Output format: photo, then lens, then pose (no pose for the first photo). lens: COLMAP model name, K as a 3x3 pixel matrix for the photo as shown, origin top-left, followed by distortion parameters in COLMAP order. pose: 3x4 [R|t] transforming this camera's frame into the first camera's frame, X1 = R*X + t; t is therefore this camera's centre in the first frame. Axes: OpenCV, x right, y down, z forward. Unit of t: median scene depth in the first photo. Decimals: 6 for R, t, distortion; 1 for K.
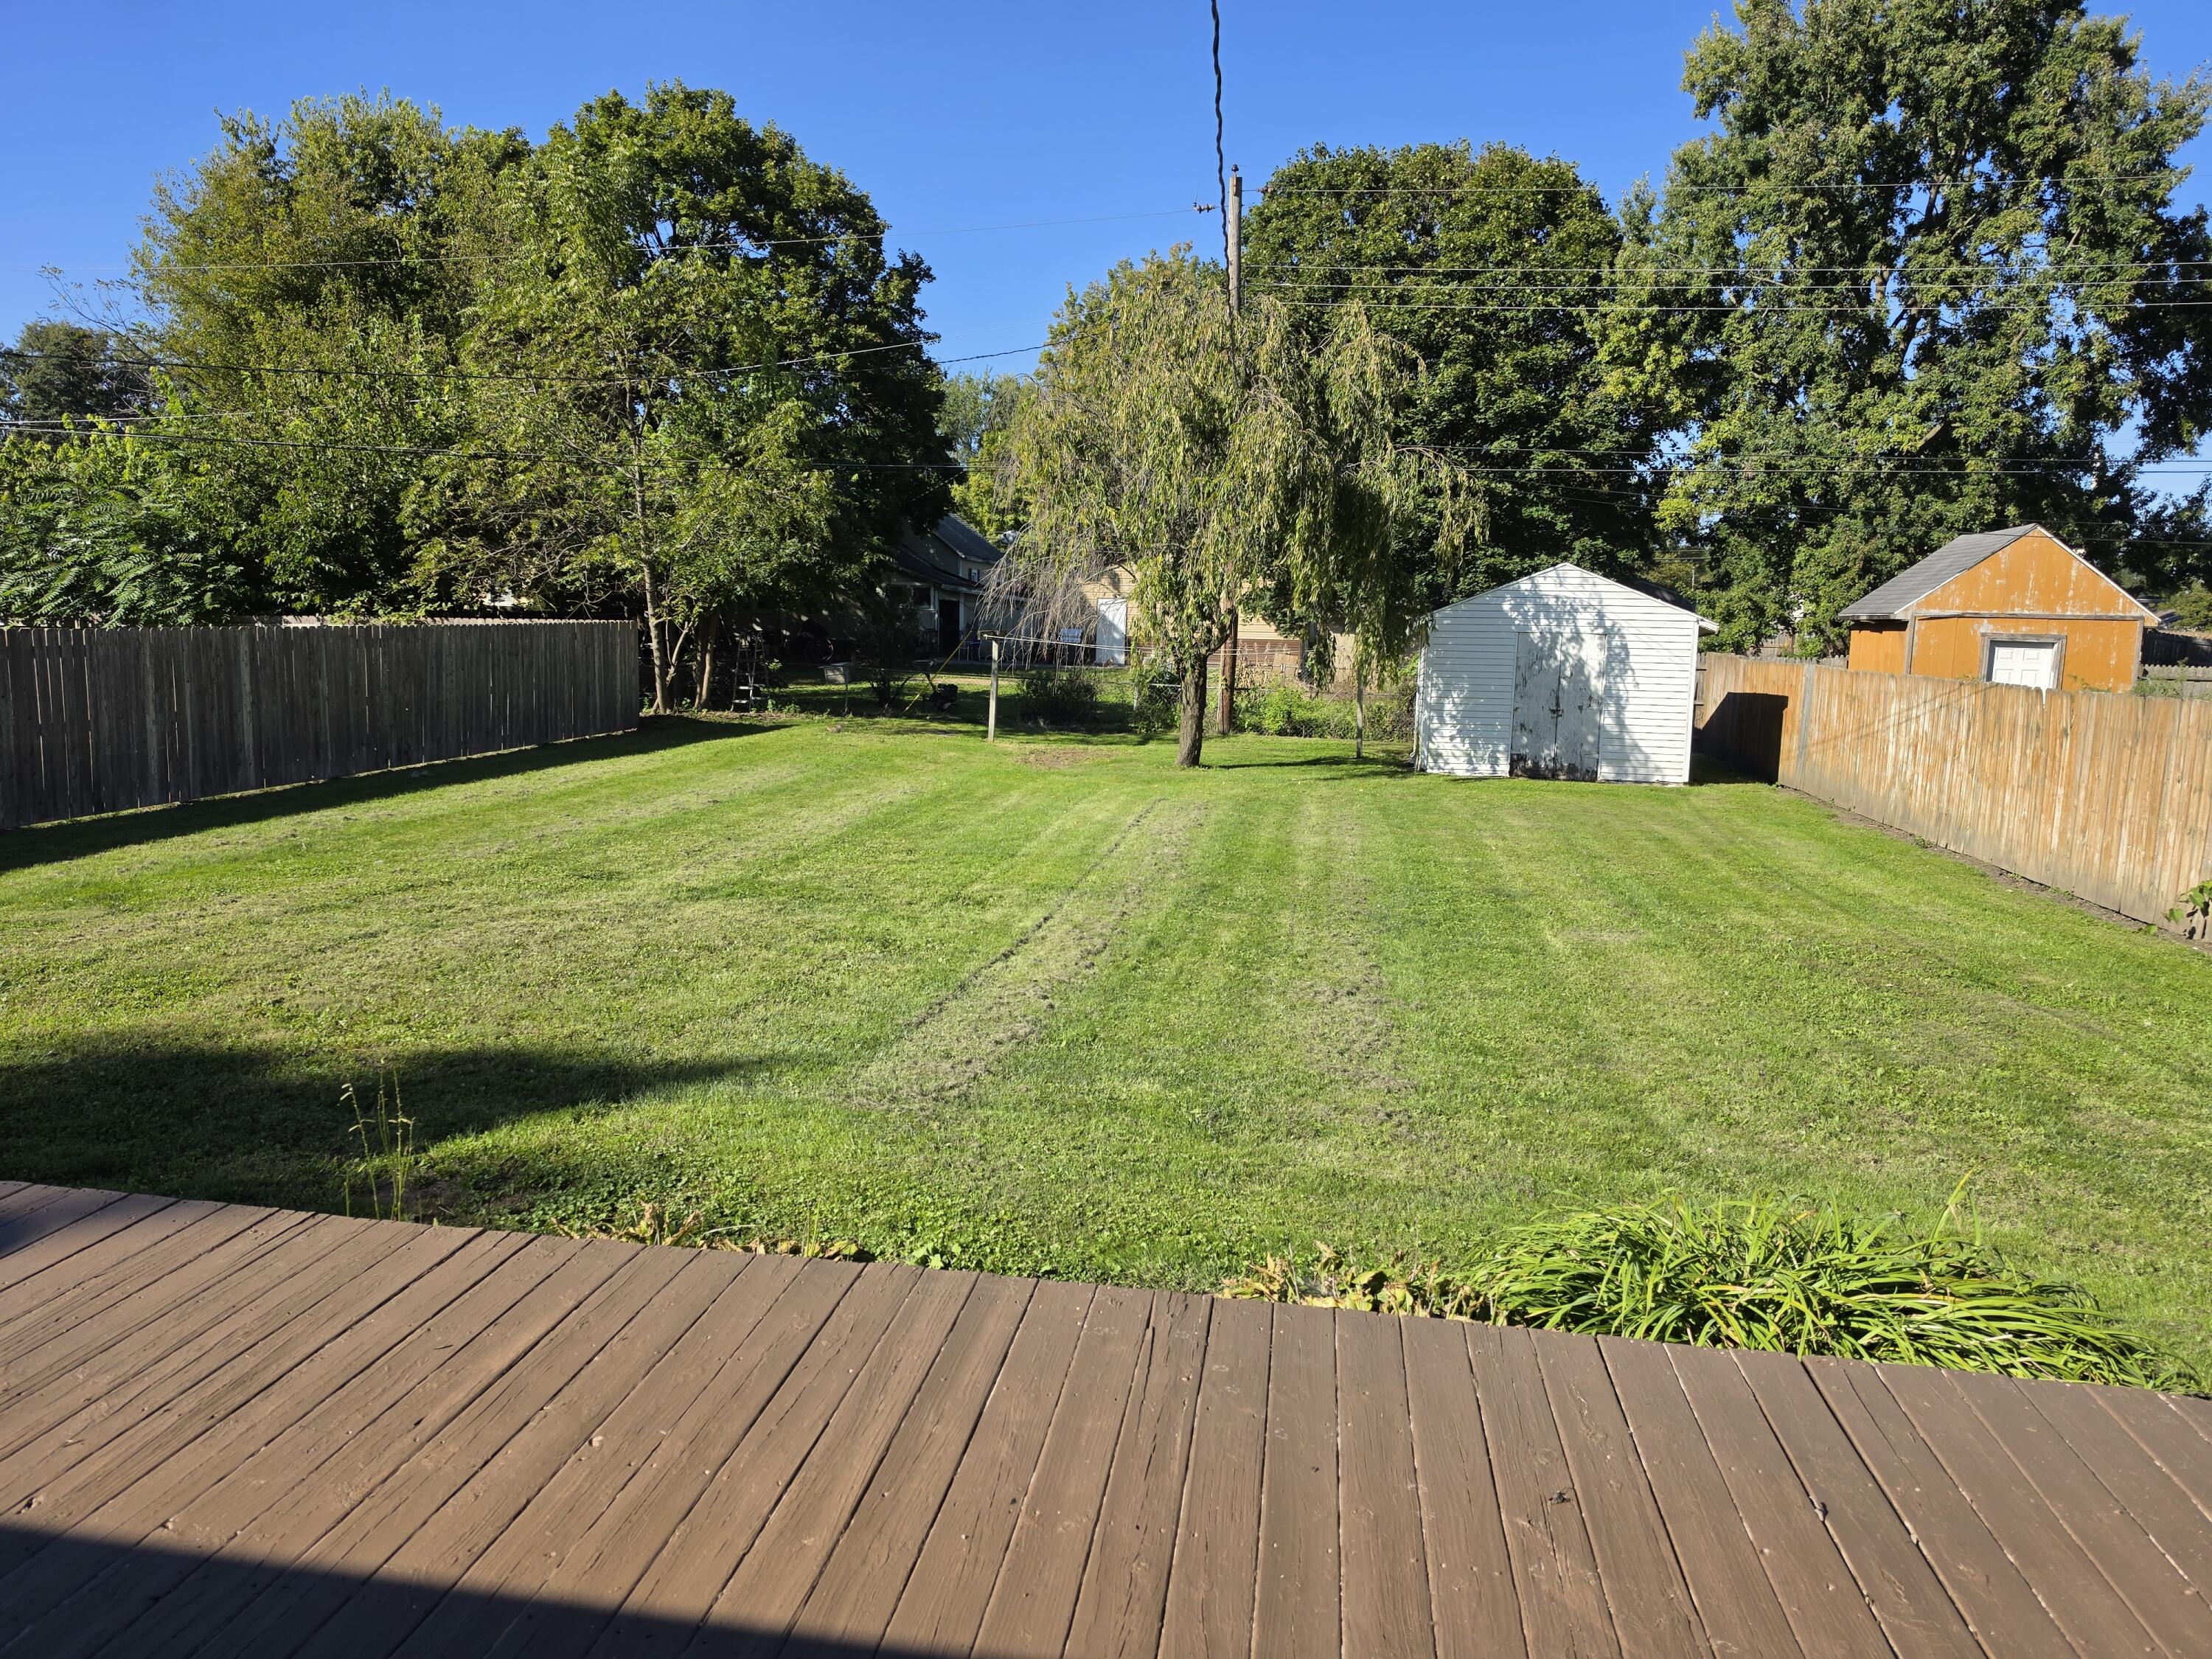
lens RADIAL K [[1505.1, 0, 1111.0], [0, 1505.1, 827.8], [0, 0, 1]] dist [0.024507, -0.006408]
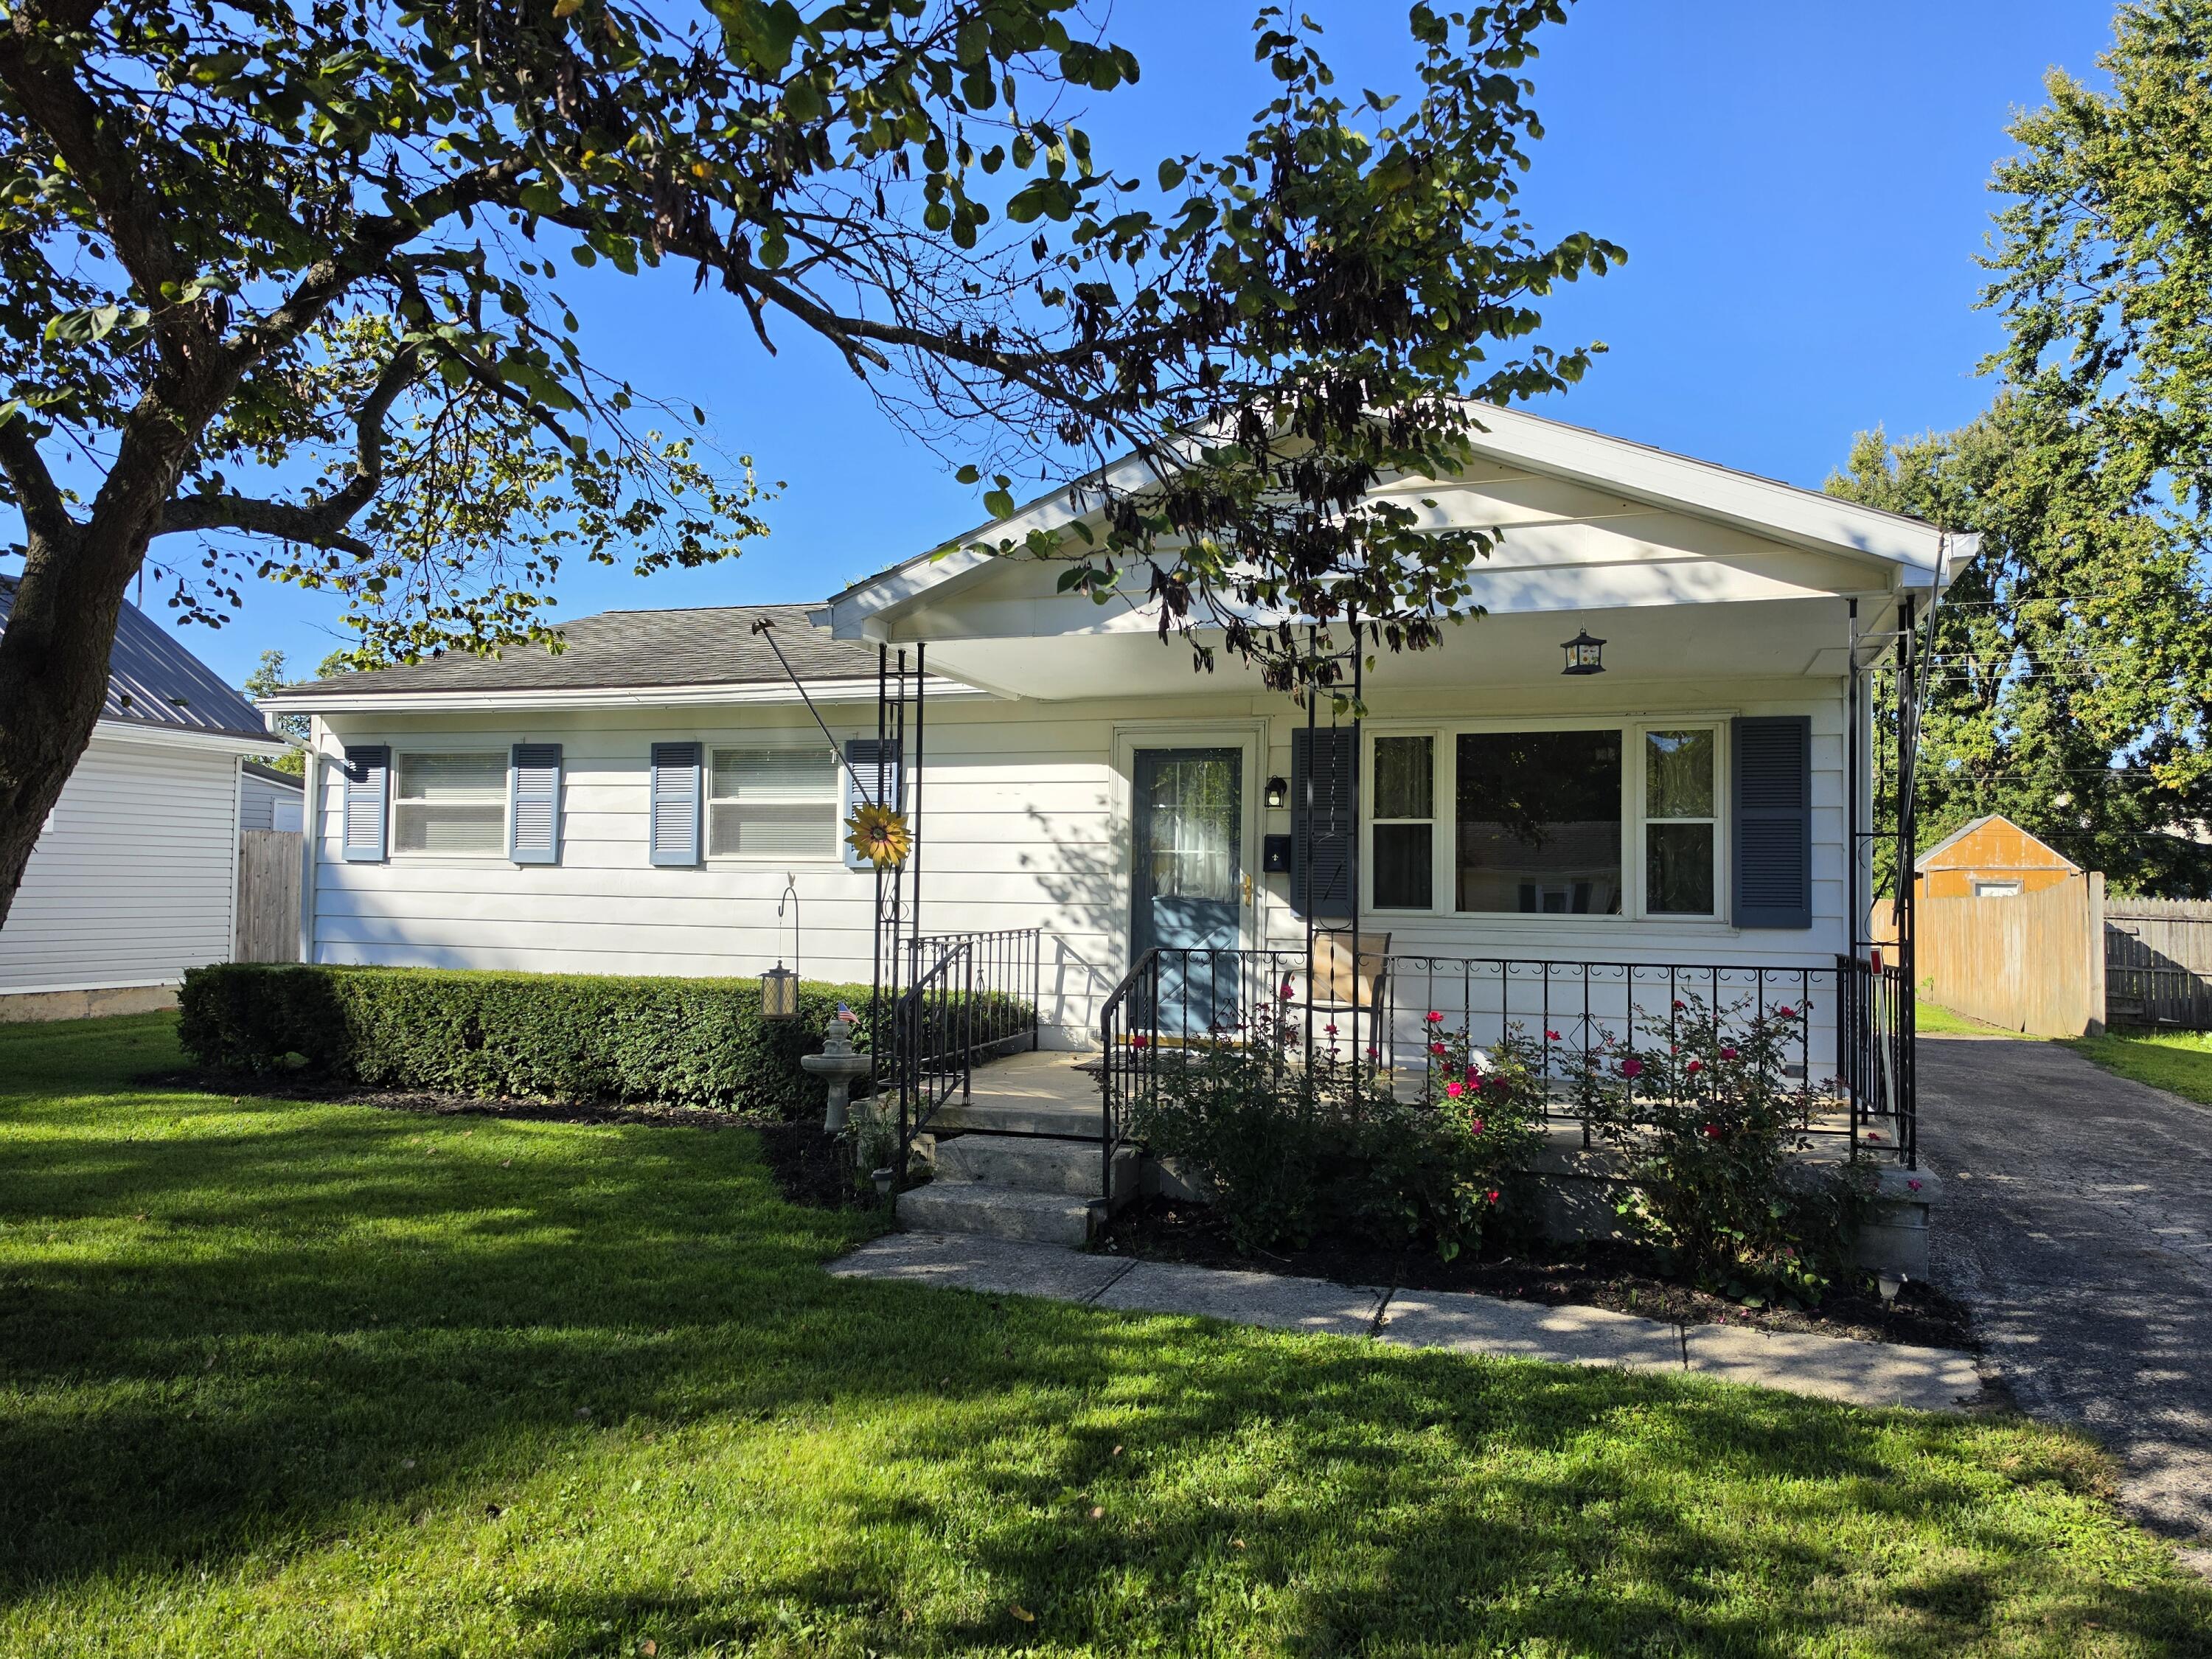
lens RADIAL K [[1505.1, 0, 1094.5], [0, 1505.1, 821.8], [0, 0, 1]] dist [0.024507, -0.006408]
pose [[0.982638, -0.018840, -0.184572, -0.026676], [-0.015721, 0.982797, -0.184017, 0.058820], [0.184864, 0.183724, 0.965438, -0.355654]]
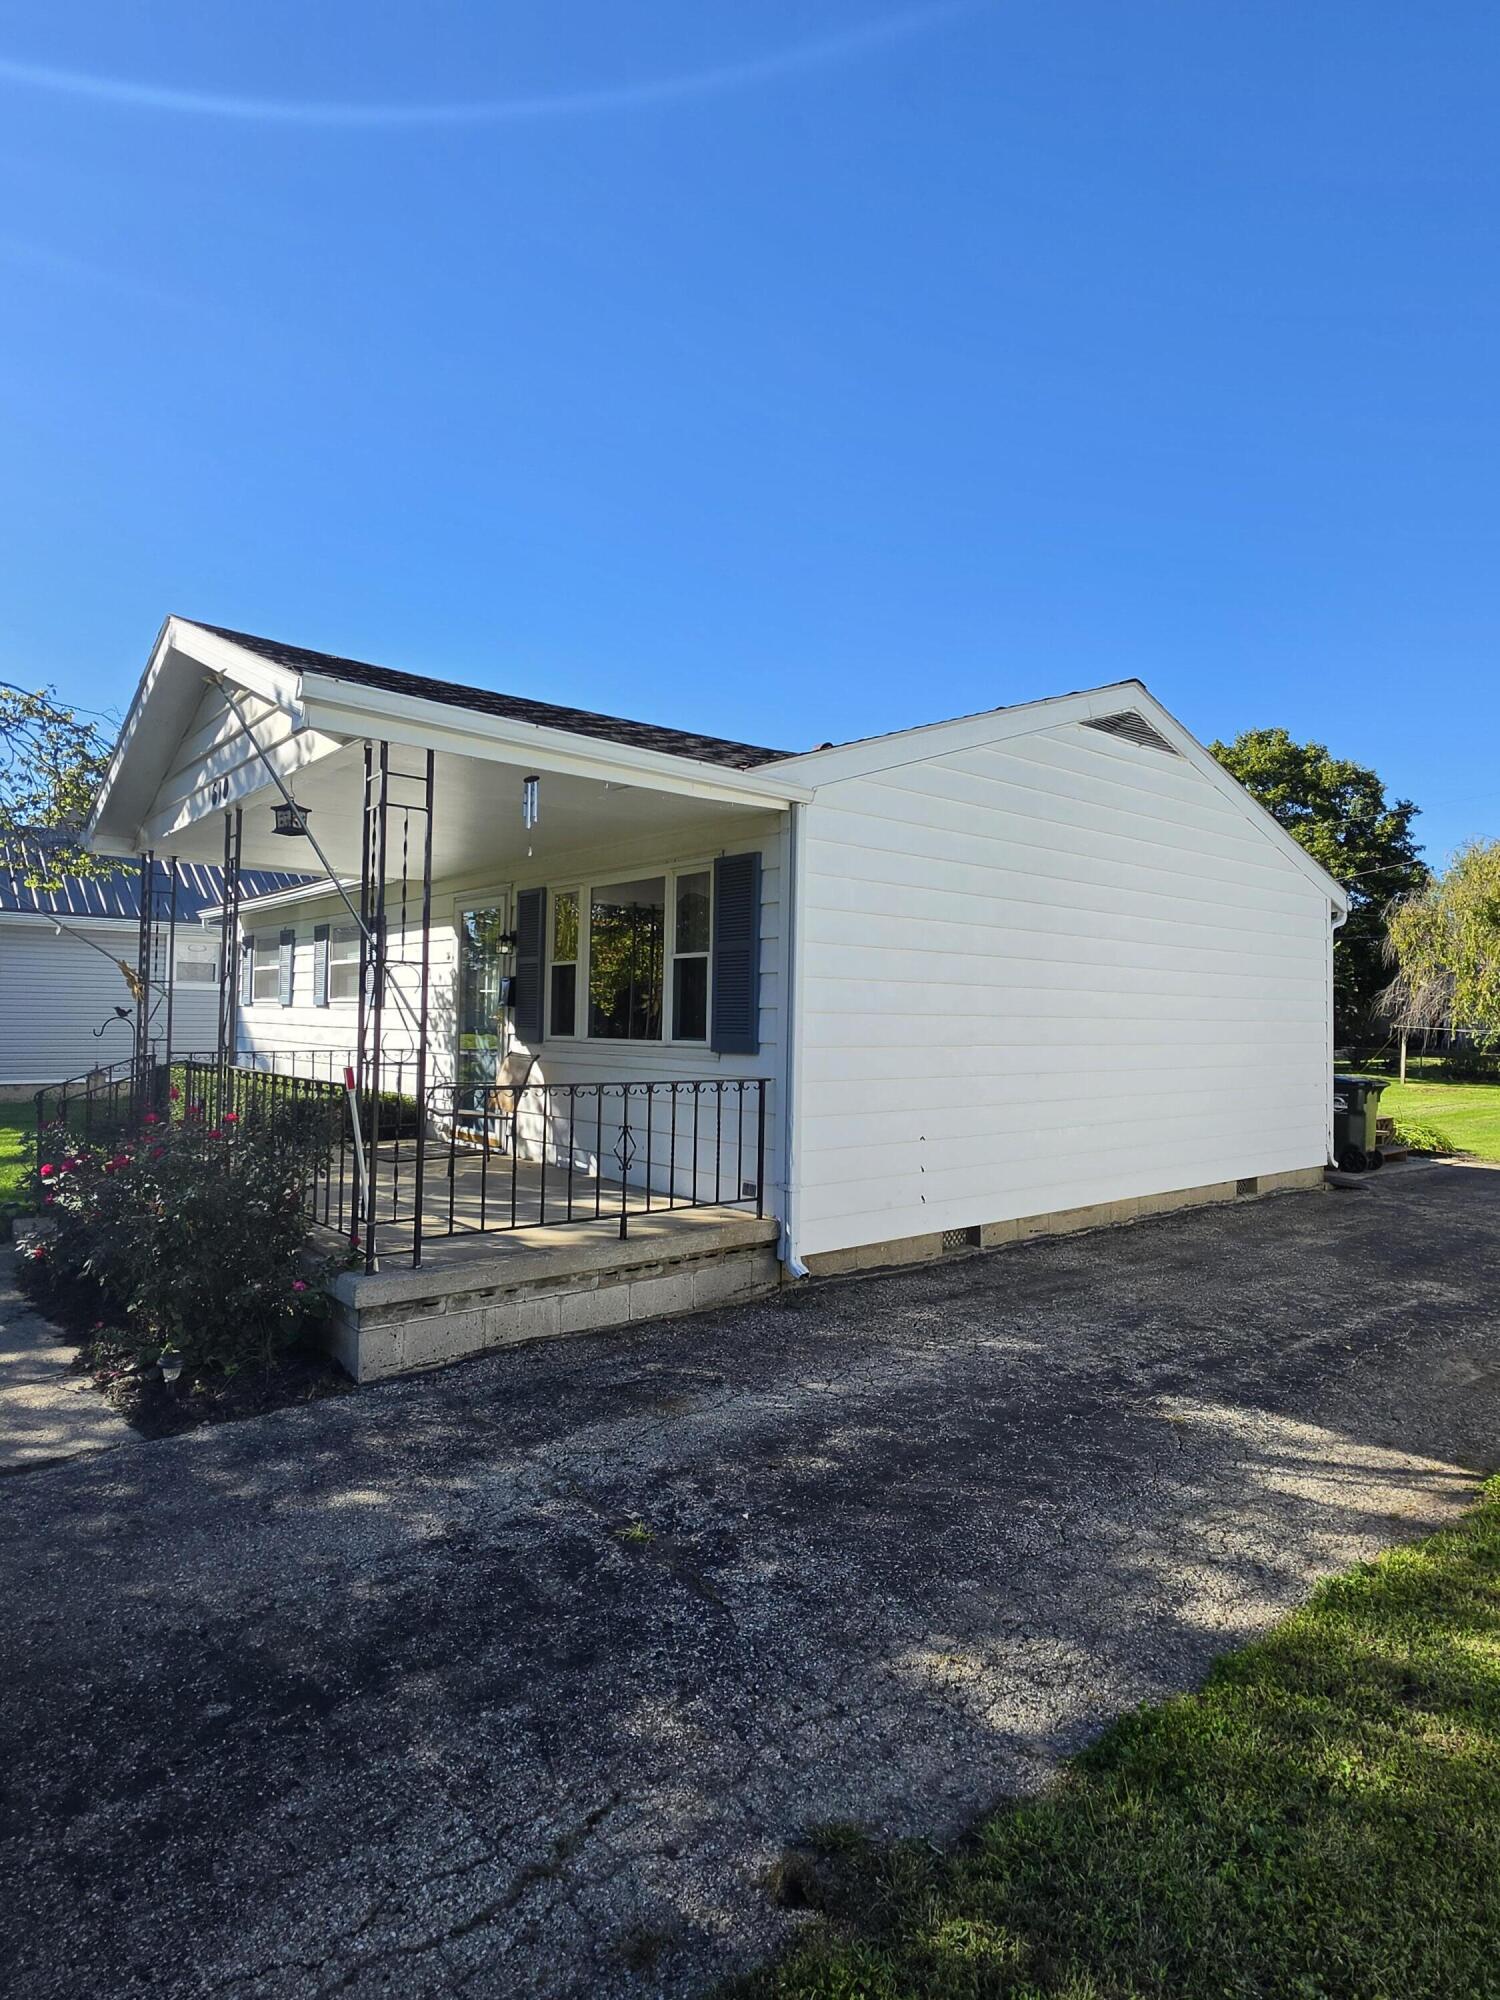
lens RADIAL K [[1065.0, 0, 757.5], [0, 1065.0, 1012.6], [0, 0, 1]] dist [0.000472, 0.000405]
pose [[0.751311, -0.017474, -0.659717, 0.100269], [-0.087601, 0.988163, -0.125937, 0.049202], [0.654108, 0.152410, 0.740887, -0.270245]]
